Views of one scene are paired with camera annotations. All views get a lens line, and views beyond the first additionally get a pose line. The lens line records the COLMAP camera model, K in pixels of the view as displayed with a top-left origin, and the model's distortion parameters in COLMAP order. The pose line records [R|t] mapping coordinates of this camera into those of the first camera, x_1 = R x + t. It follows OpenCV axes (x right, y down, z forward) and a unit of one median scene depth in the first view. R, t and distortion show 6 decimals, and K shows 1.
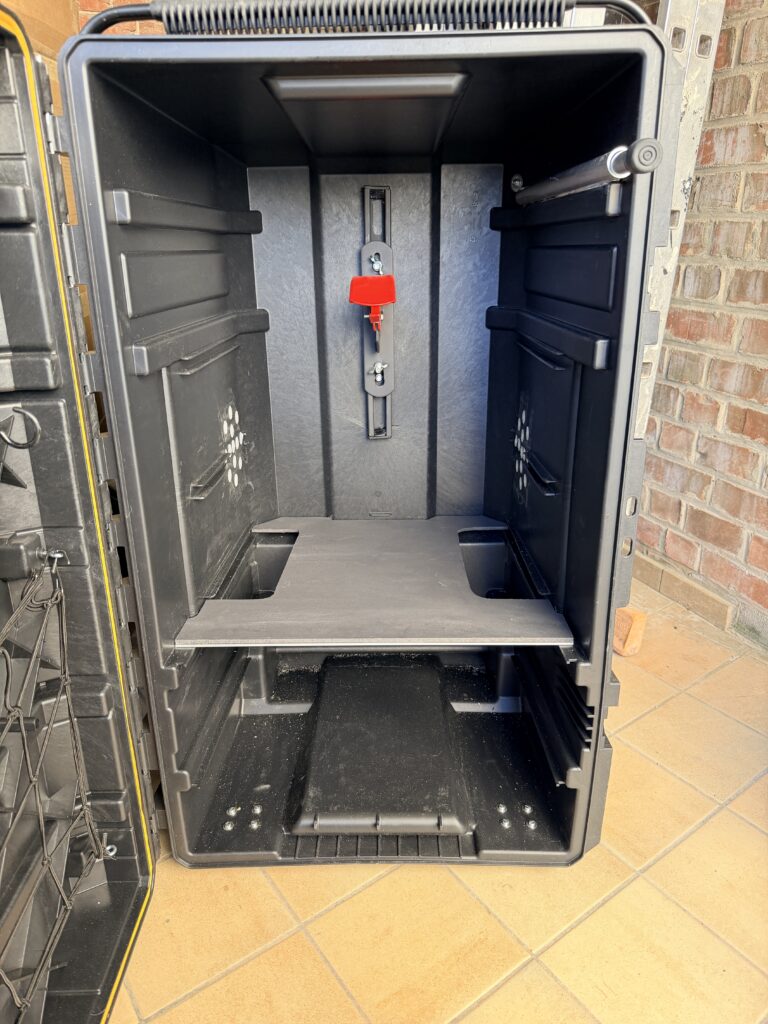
lens RADIAL K [[714.6, 0, 377.8], [0, 714.6, 481.0], [0, 0, 1]] dist [-0.000566, -0.001951]
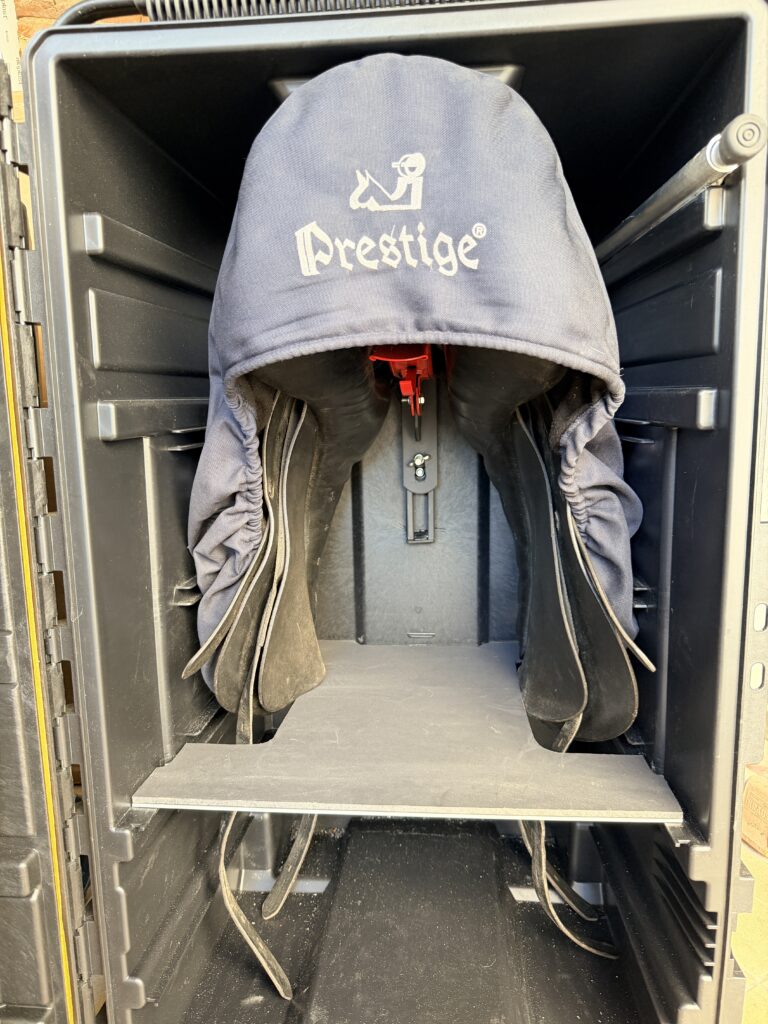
lens RADIAL K [[722.6, 0, 384.0], [0, 722.6, 512.0], [0, 0, 1]] dist [-0.010282, -0.009325]
pose [[0.997190, 0.006188, -0.074658, 0.032326], [-0.017198, 0.988875, -0.147750, 0.041574], [0.072913, 0.148619, 0.986203, 0.238757]]
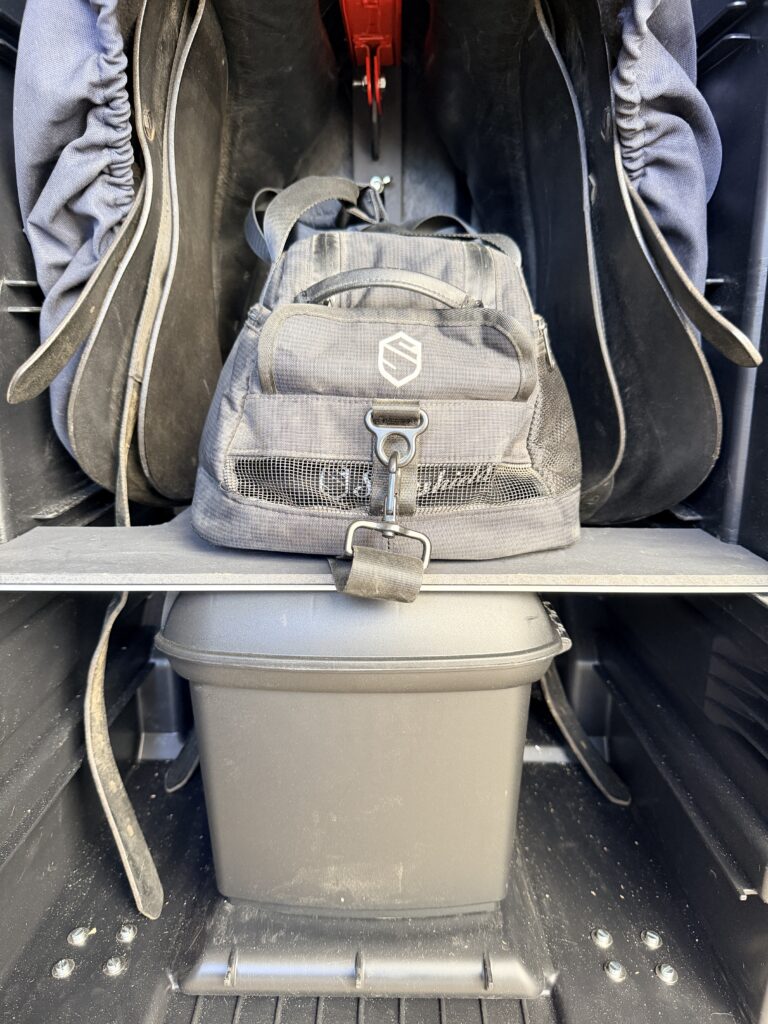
lens RADIAL K [[780.0, 0, 384.0], [0, 780.0, 512.0], [0, 0, 1]] dist [-0.000598, -0.002183]
pose [[0.999917, 0.012890, -0.000687, 0.014526], [-0.012902, 0.999653, -0.022986, 0.189403], [0.000390, 0.022993, 0.999736, 0.491927]]
